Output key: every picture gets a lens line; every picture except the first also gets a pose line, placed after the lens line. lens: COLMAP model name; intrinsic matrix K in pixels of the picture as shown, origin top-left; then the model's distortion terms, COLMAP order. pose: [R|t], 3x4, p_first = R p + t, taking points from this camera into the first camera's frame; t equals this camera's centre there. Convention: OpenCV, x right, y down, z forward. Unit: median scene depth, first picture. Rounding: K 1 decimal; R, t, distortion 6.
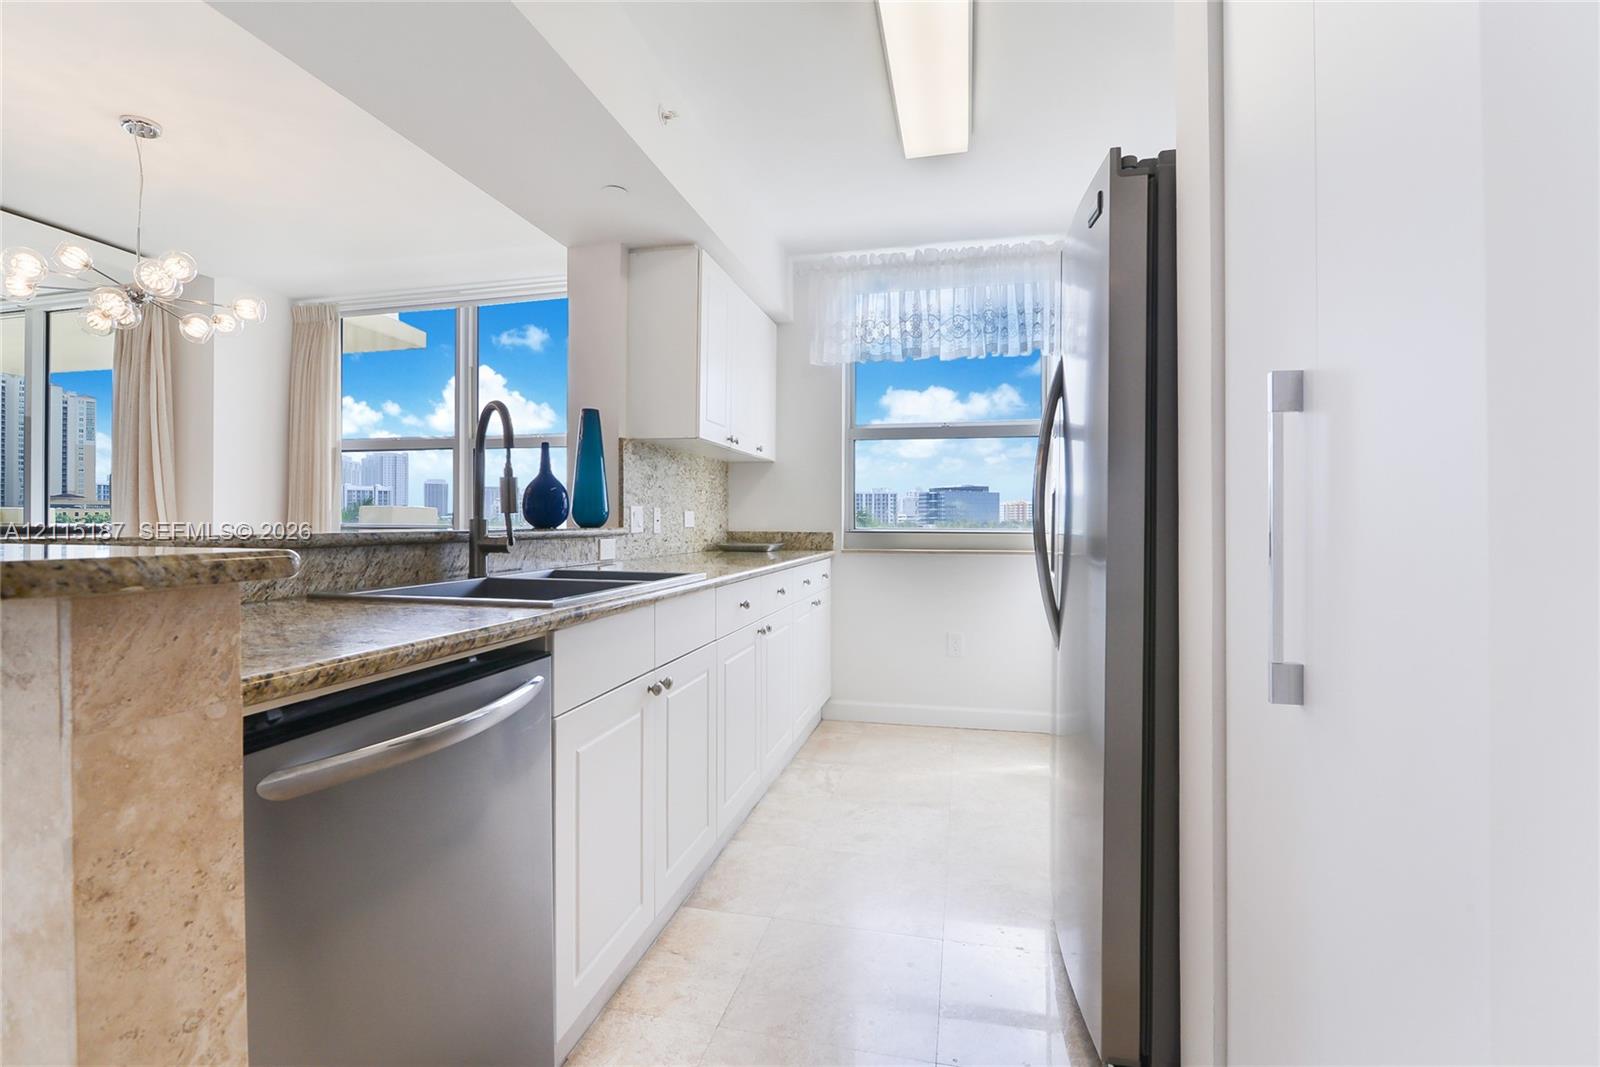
lens RADIAL K [[735.8, 0, 787.5], [0, 735.8, 520.9], [0, 0, 1]] dist [-0.022765, -0.000075]
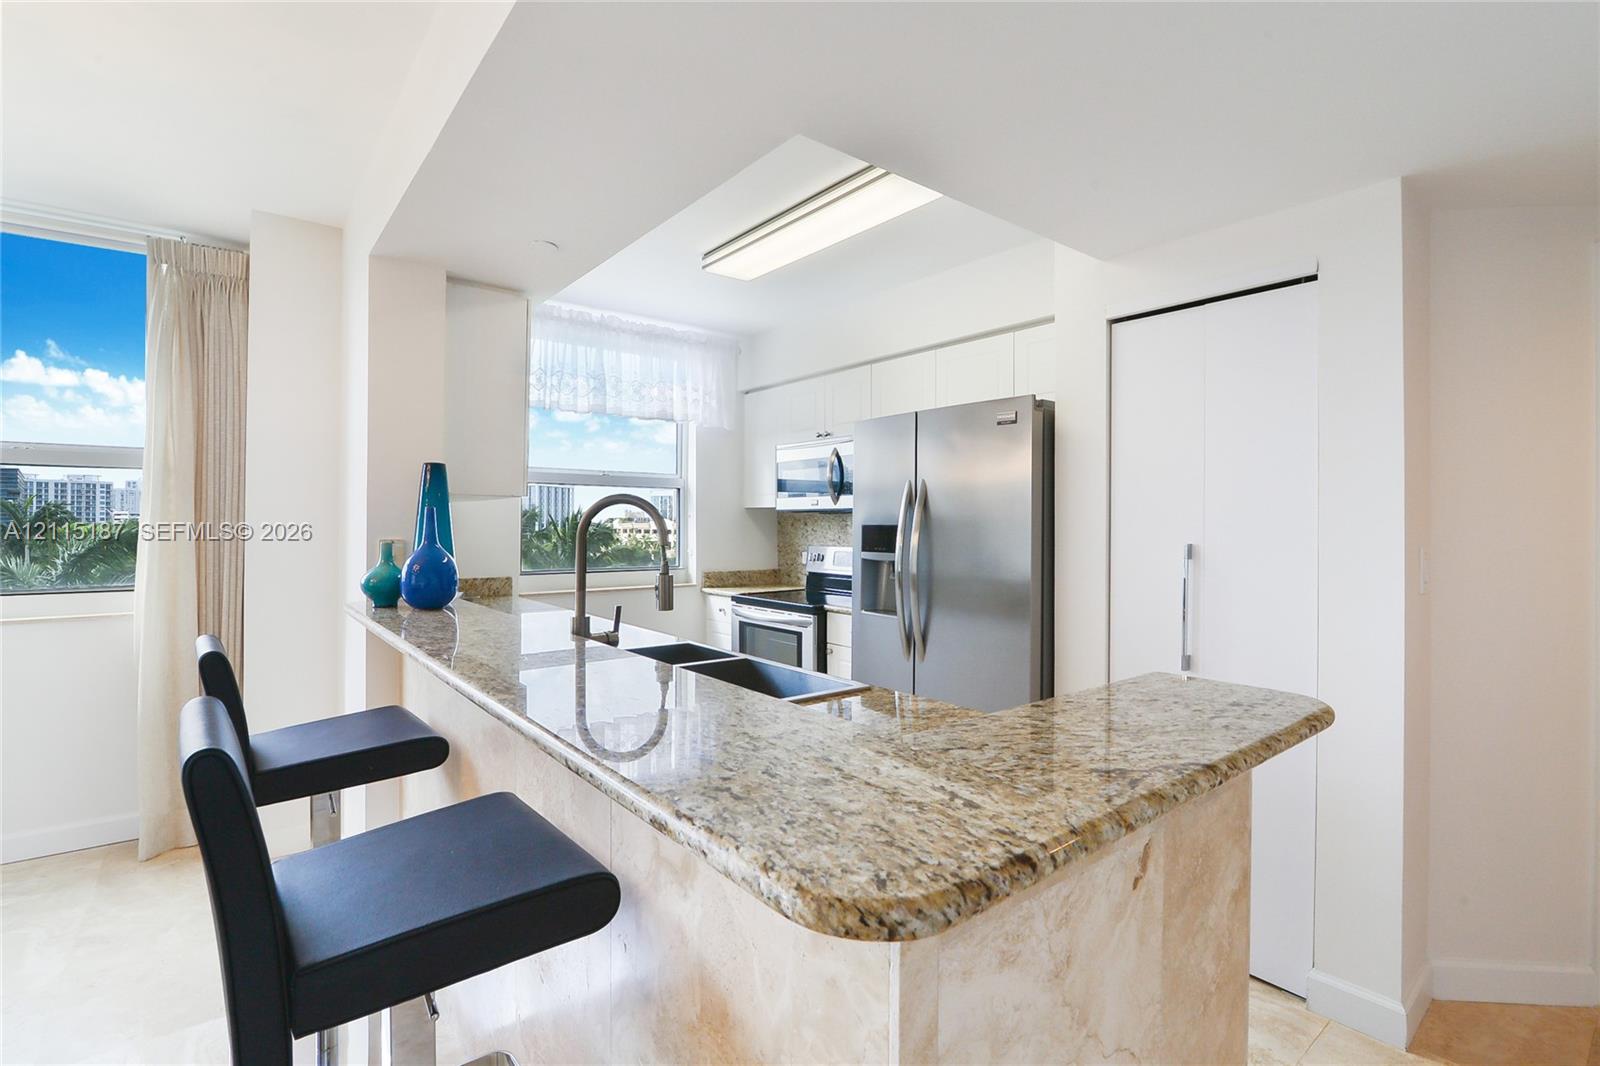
lens RADIAL K [[735.8, 0, 787.5], [0, 735.8, 520.4], [0, 0, 1]] dist [-0.022765, -0.000075]
pose [[0.622322, 0.002358, 0.782758, -0.650340], [-0.002092, 0.999997, -0.001349, -0.081380], [-0.782758, -0.000798, 0.622325, 0.142194]]
